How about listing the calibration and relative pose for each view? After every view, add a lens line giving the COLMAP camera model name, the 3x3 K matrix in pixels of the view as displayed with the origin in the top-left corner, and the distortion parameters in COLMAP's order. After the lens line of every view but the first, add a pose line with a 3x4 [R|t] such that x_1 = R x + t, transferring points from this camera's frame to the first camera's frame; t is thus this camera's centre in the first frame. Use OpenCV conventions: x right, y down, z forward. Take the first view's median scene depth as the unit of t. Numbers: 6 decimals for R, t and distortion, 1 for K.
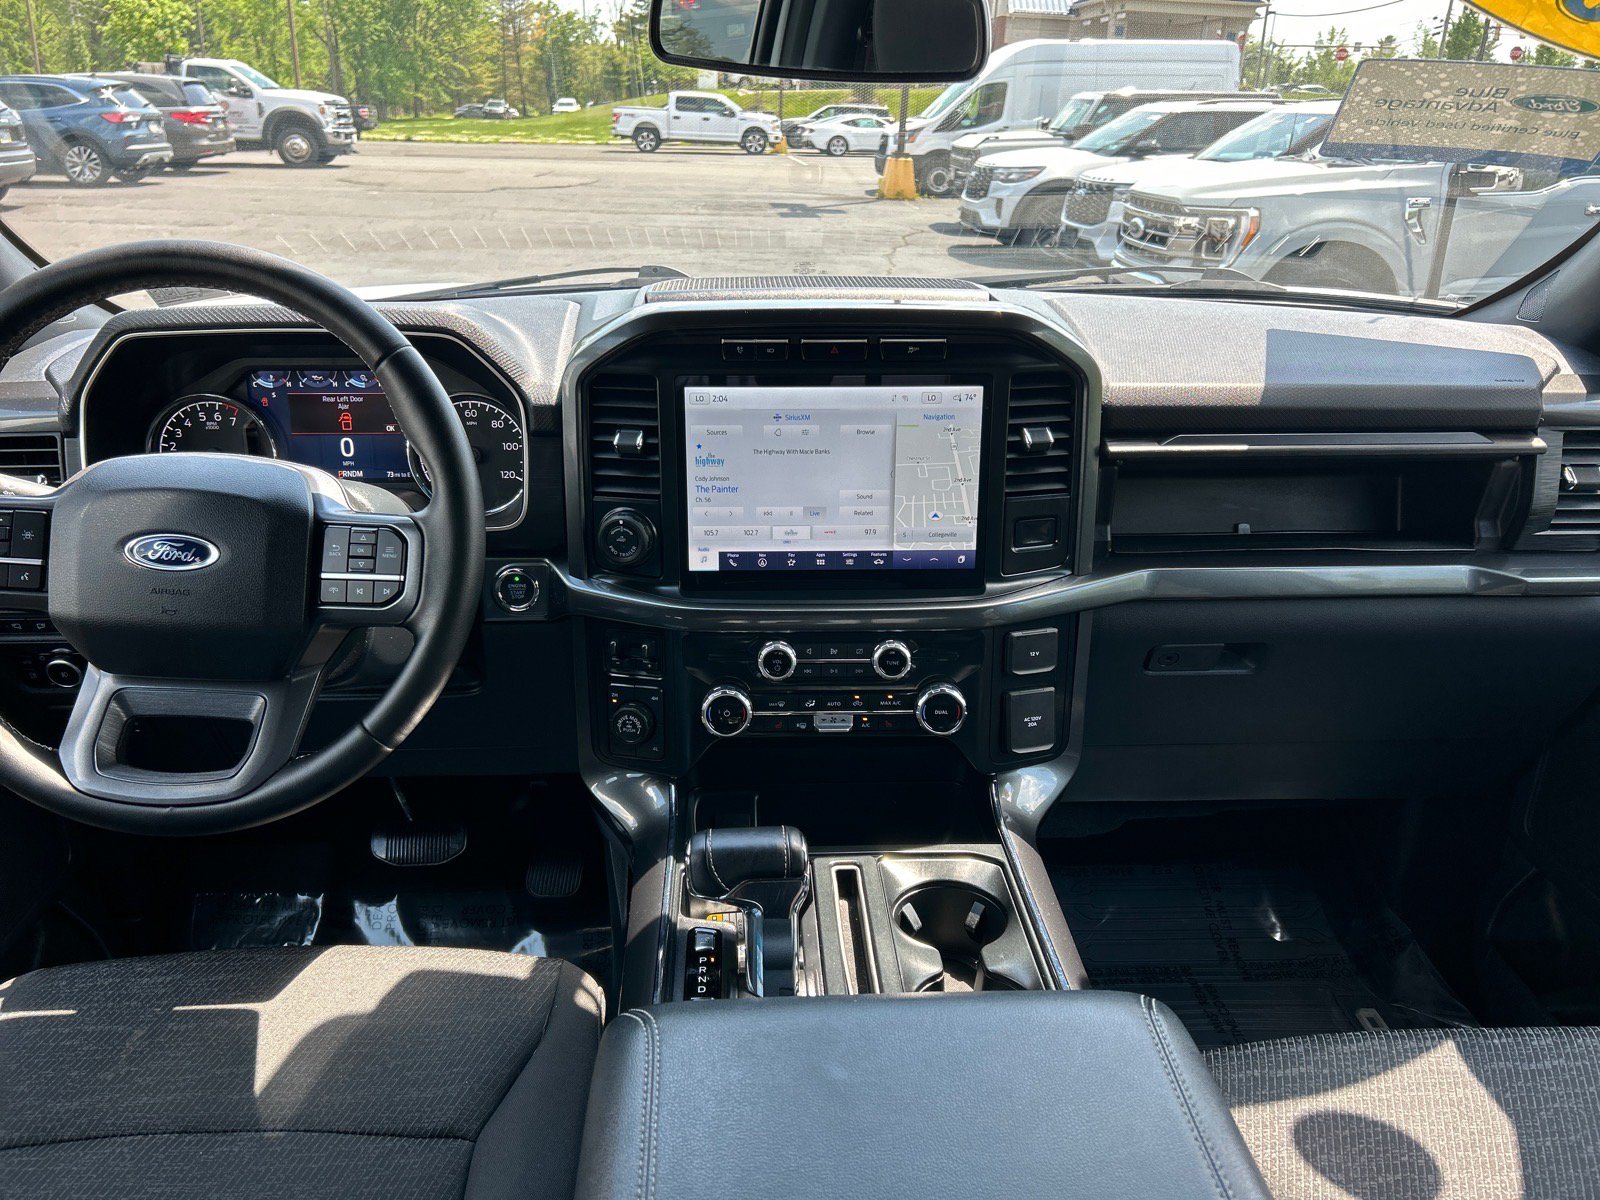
lens RADIAL K [[1196.6, 0, 800.0], [0, 1196.6, 600.0], [0, 0, 1]] dist [-0.002587, -0.002259]
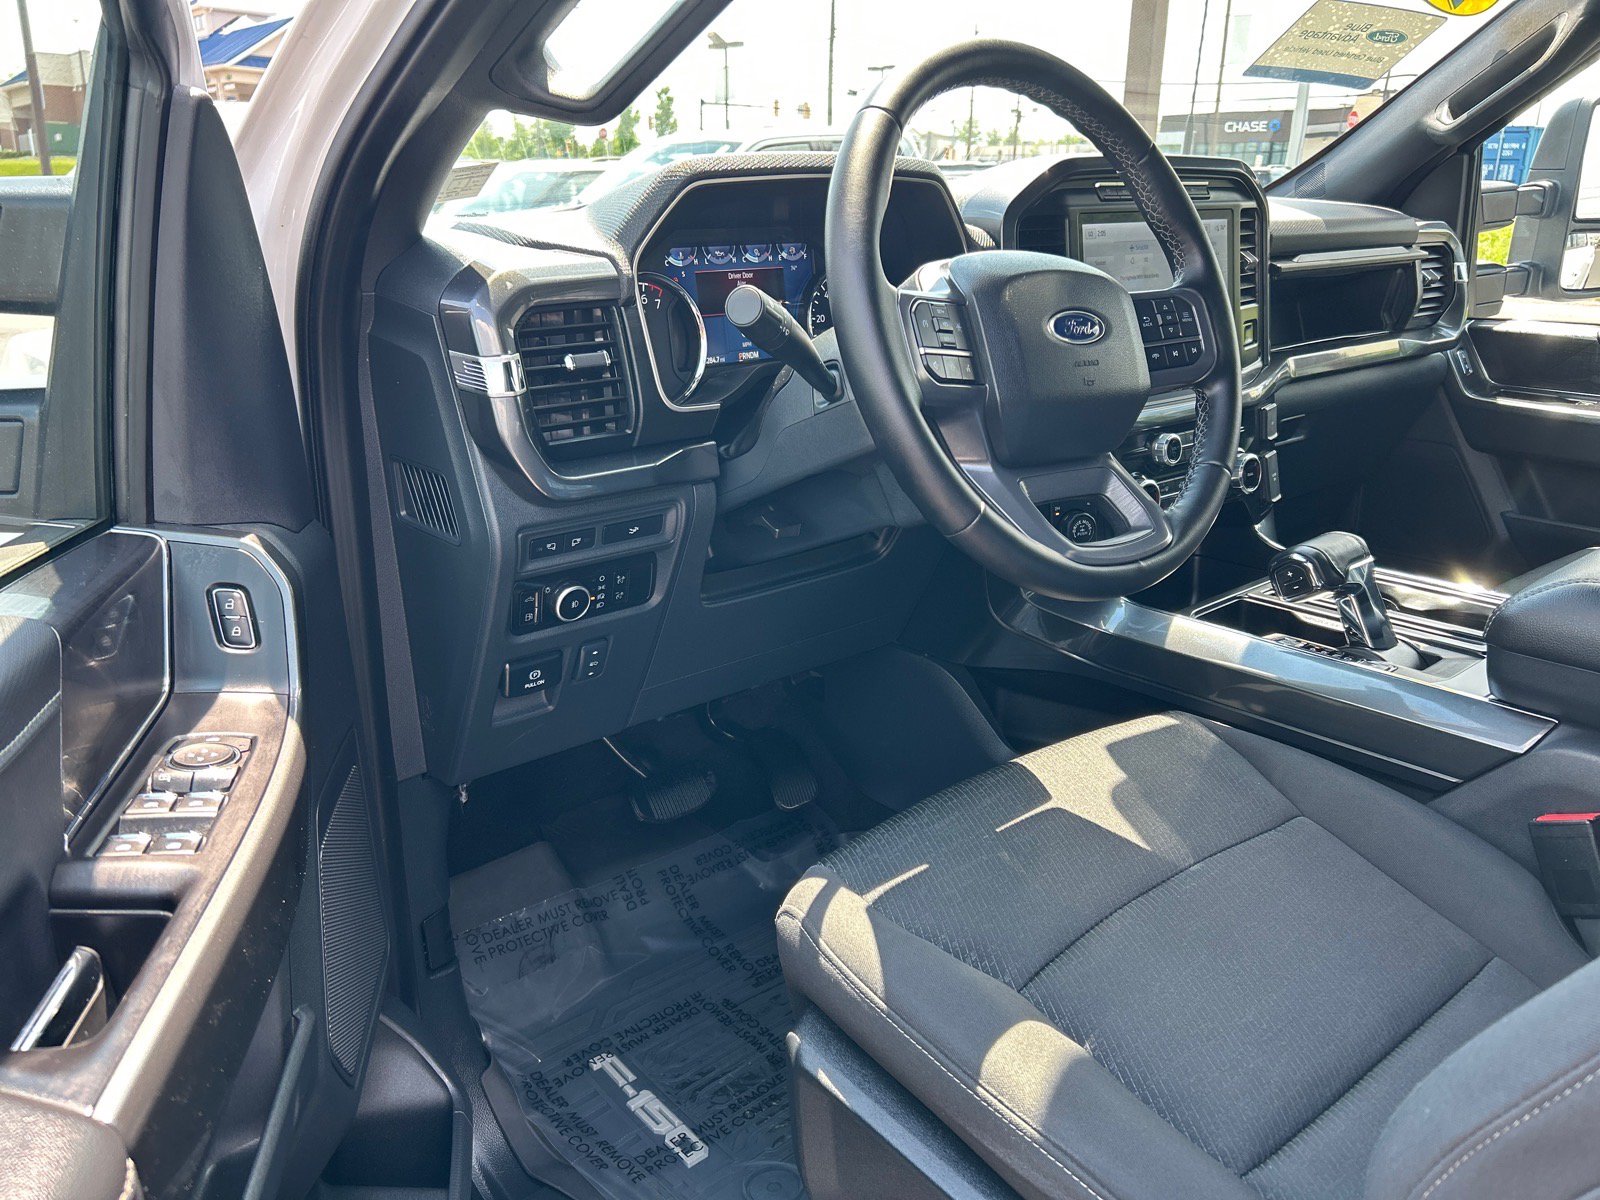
lens RADIAL K [[1196.6, 0, 800.0], [0, 1196.6, 600.0], [0, 0, 1]] dist [-0.002587, -0.002259]
pose [[0.796439, -0.210003, 0.567084, -1.044668], [0.240258, 0.970461, 0.021951, 0.085829], [-0.554943, 0.118764, 0.823367, 0.225345]]
